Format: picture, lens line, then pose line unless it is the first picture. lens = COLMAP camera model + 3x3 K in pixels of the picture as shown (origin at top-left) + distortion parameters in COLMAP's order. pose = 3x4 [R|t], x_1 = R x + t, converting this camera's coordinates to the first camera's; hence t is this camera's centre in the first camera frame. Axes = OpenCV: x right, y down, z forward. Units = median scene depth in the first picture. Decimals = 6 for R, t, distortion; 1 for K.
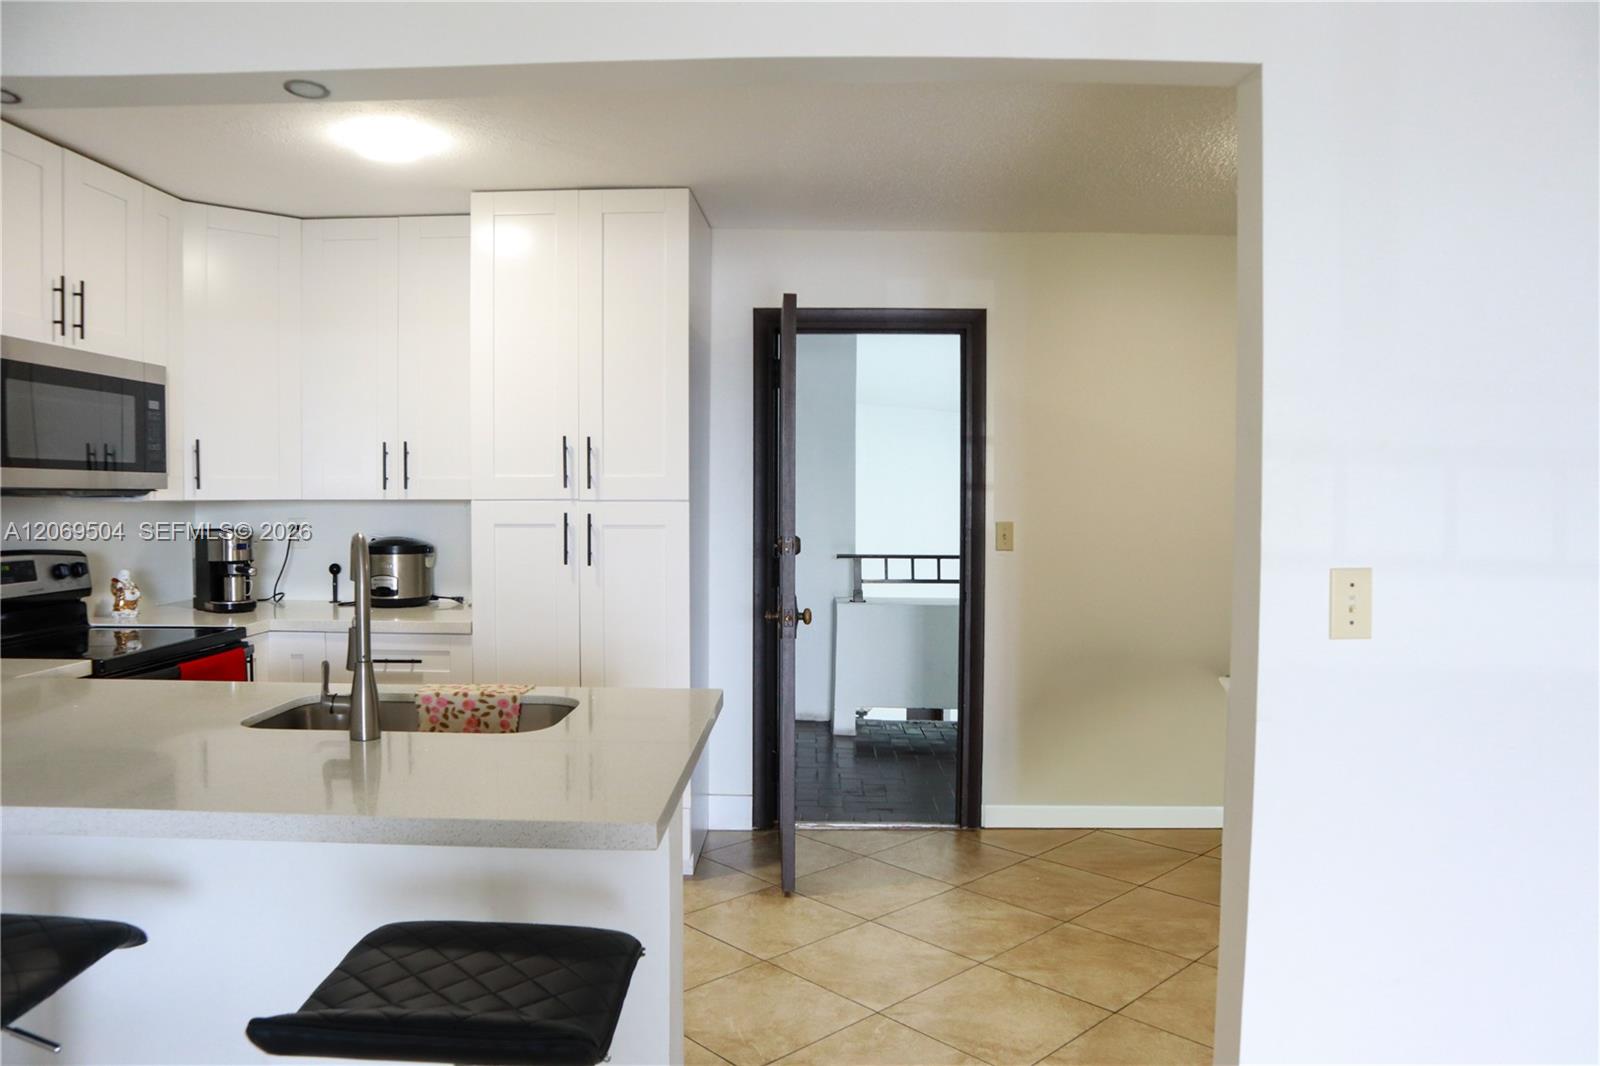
lens RADIAL K [[1066.1, 0, 805.7], [0, 1066.1, 536.6], [0, 0, 1]] dist [-0.082206, 0.010619]
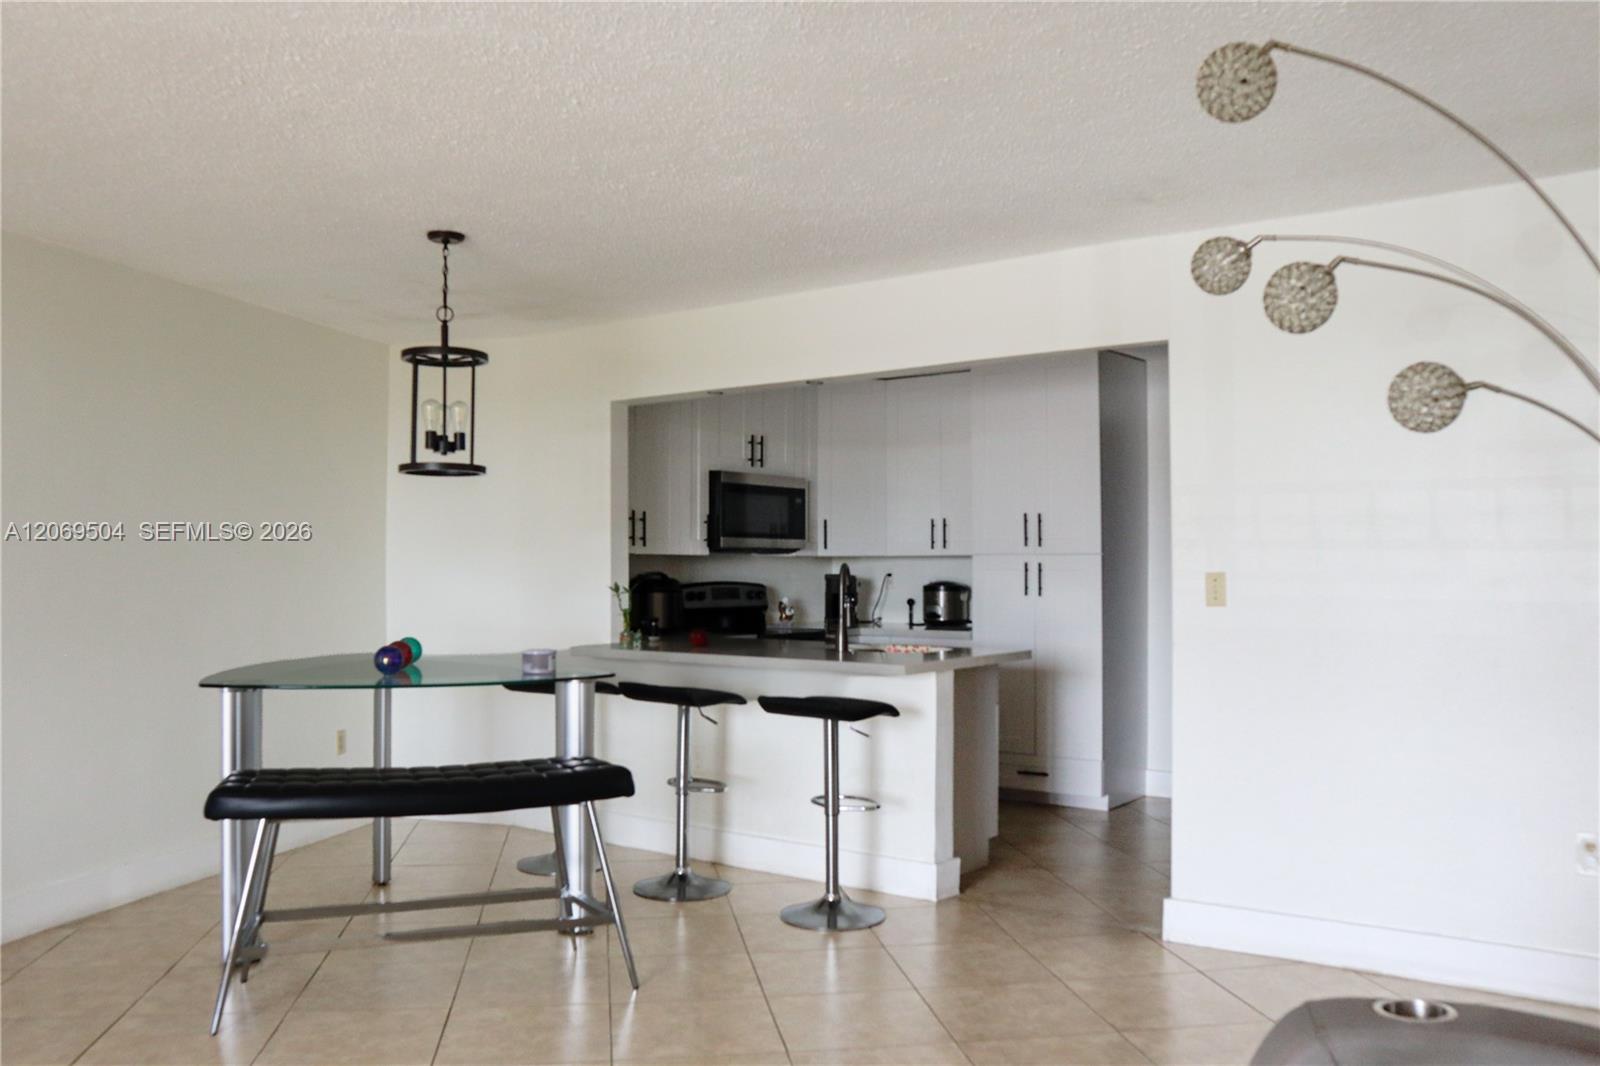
lens RADIAL K [[1279.9, 0, 793.9], [0, 1279.9, 532.0], [0, 0, 1]] dist [-0.038345, 0.014652]
pose [[0.811247, -0.020261, -0.584353, 0.581416], [-0.018022, 0.998058, -0.059625, 0.050510], [0.584426, 0.058902, 0.809306, -0.702698]]
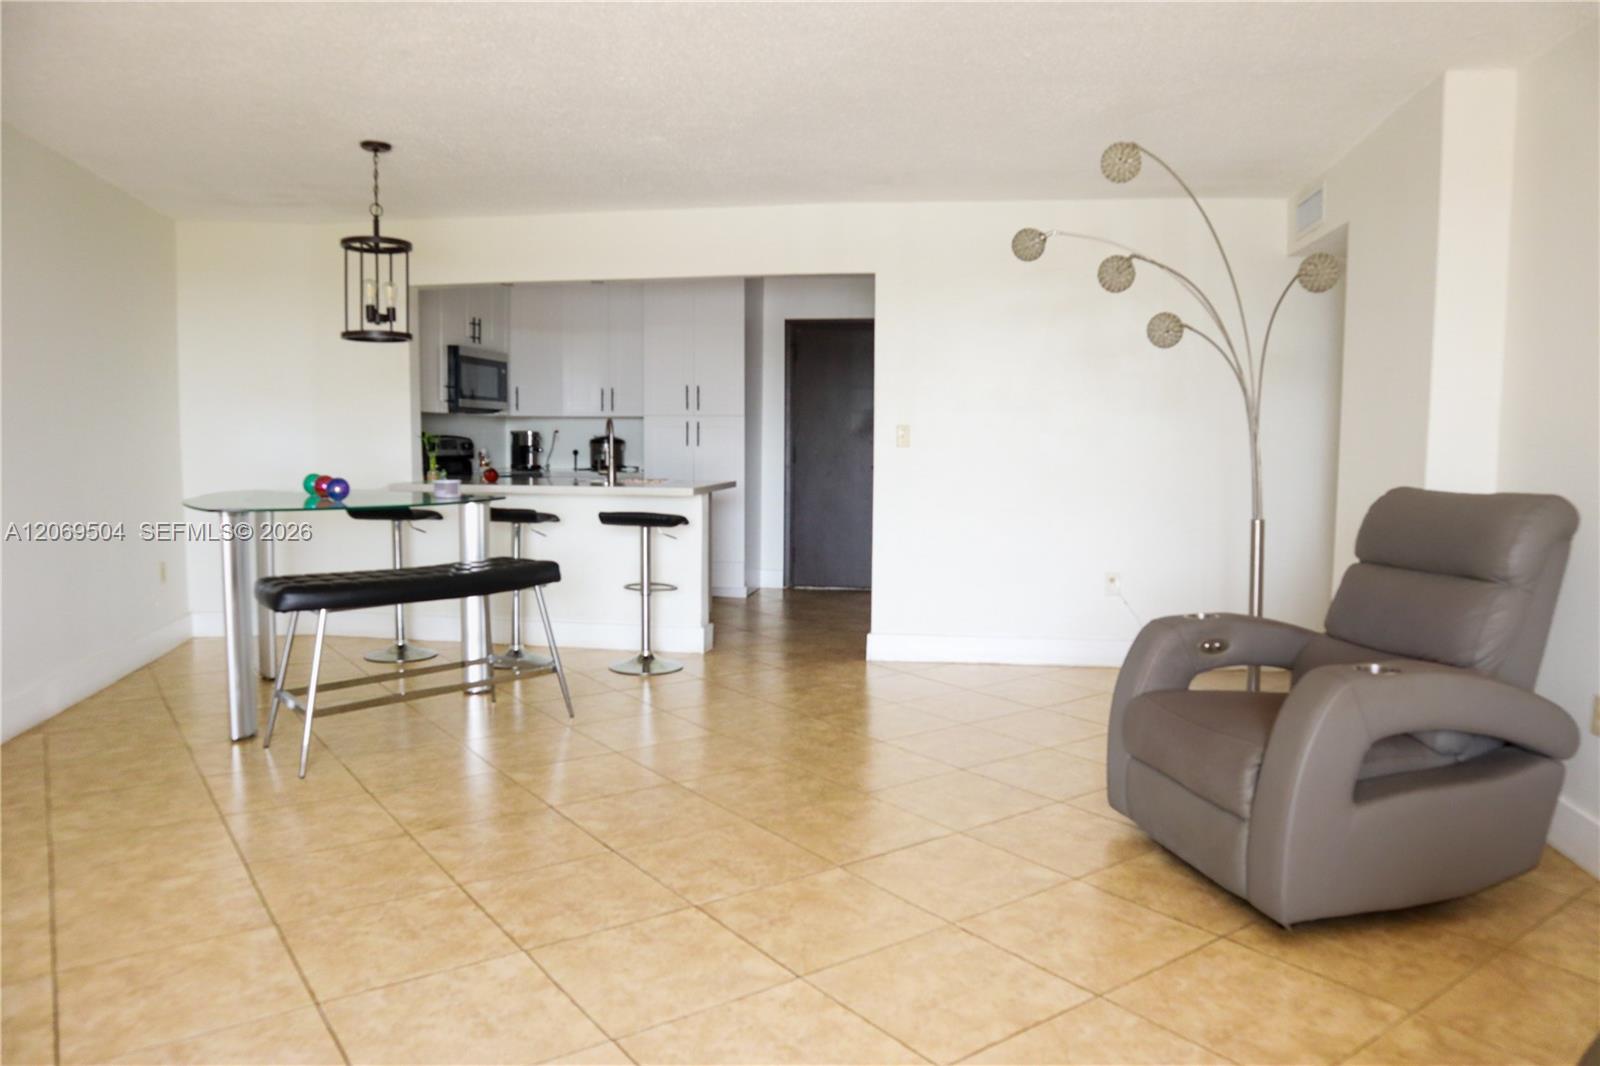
lens RADIAL K [[1066.1, 0, 796.5], [0, 1066.1, 532.5], [0, 0, 1]] dist [-0.082206, 0.010619]
pose [[0.990468, 0.014988, -0.136928, 0.282304], [-0.007988, 0.998639, 0.051531, 0.087382], [0.137514, -0.049946, 0.989240, -1.077875]]
